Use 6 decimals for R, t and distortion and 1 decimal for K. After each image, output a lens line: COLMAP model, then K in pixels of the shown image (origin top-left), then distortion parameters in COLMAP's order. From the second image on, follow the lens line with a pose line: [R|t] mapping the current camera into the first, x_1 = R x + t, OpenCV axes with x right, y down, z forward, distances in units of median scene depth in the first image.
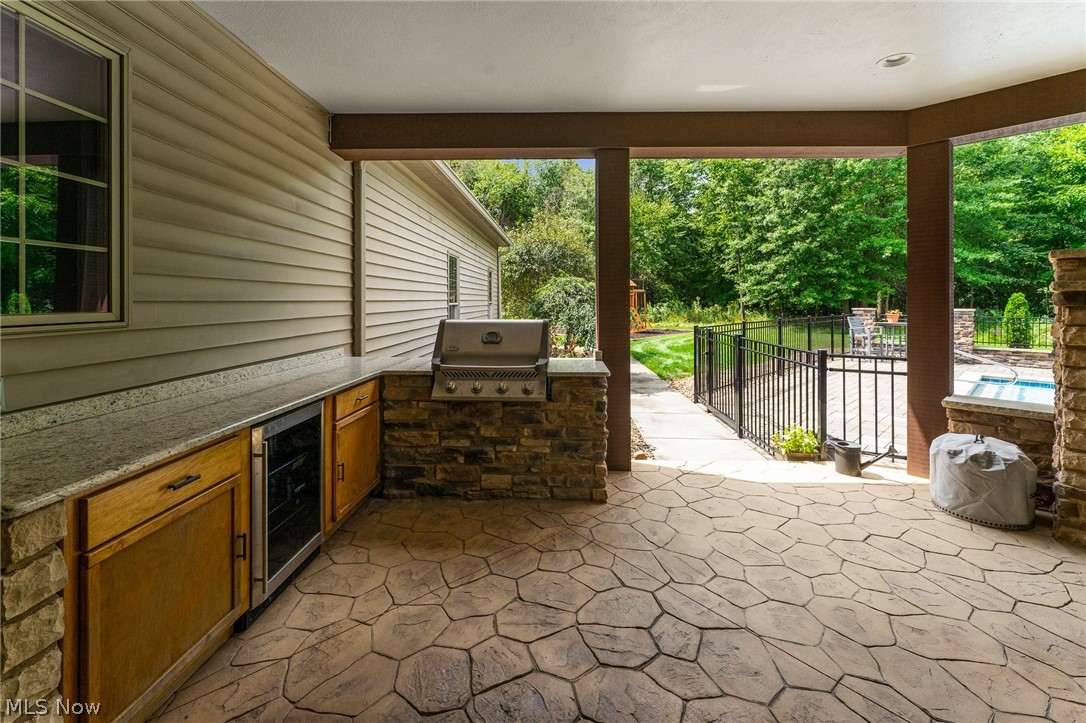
lens RADIAL K [[460.9, 0, 543.0], [0, 460.9, 298.7], [0, 0, 1]] dist [-0.001165, 0.000144]
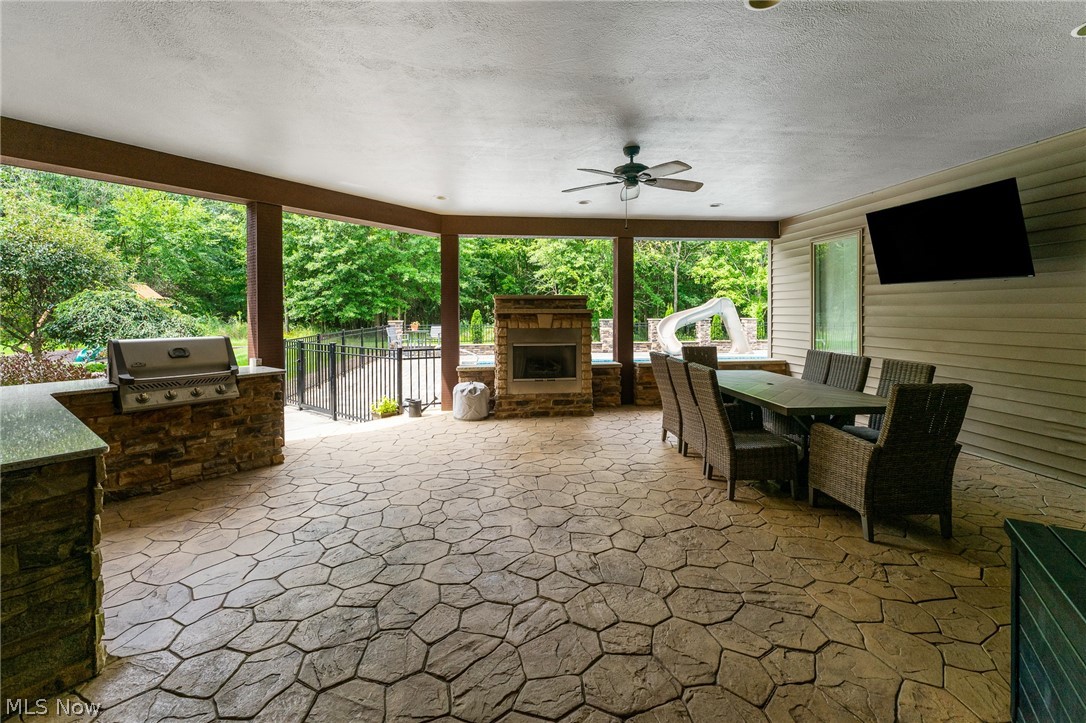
lens RADIAL K [[460.9, 0, 542.9], [0, 460.9, 314.1], [0, 0, 1]] dist [-0.001165, 0.000144]
pose [[0.580883, -0.005767, 0.813967, -0.460275], [0.001394, 0.999980, 0.006091, -0.018629], [-0.813986, -0.002403, 0.580880, -0.393753]]
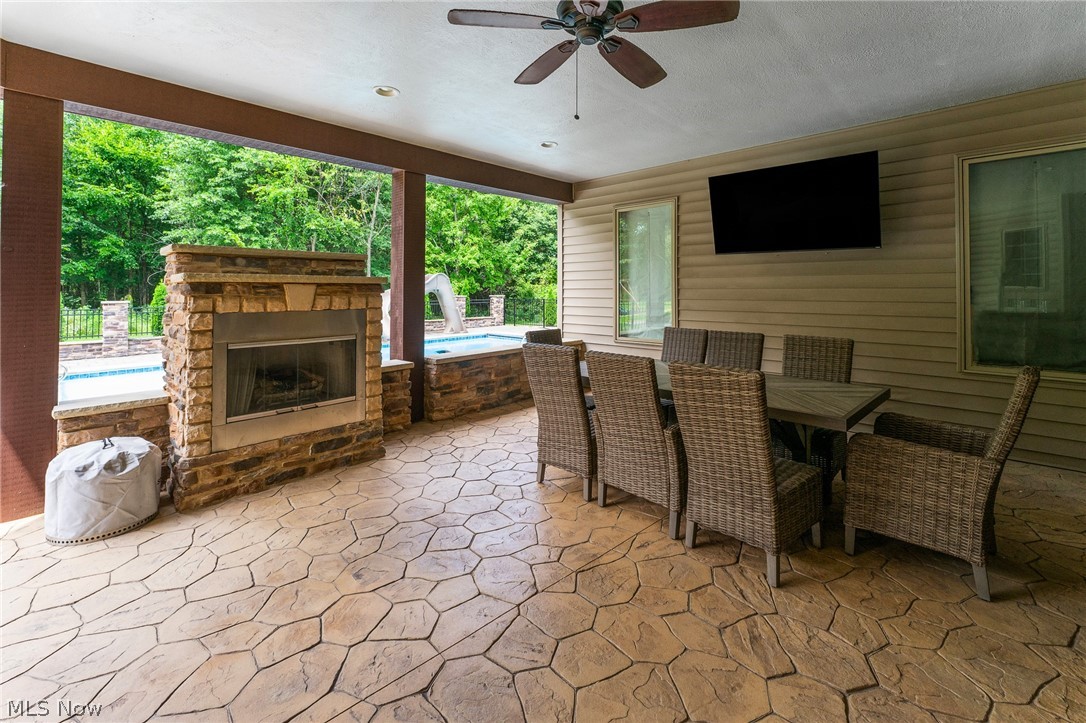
lens RADIAL K [[460.9, 0, 539.6], [0, 460.9, 283.9], [0, 0, 1]] dist [-0.001165, 0.000144]
pose [[-0.078854, 0.013842, 0.996790, -0.024293], [0.000645, 0.999904, -0.013834, 0.002654], [-0.996886, -0.000448, -0.078855, 0.170184]]
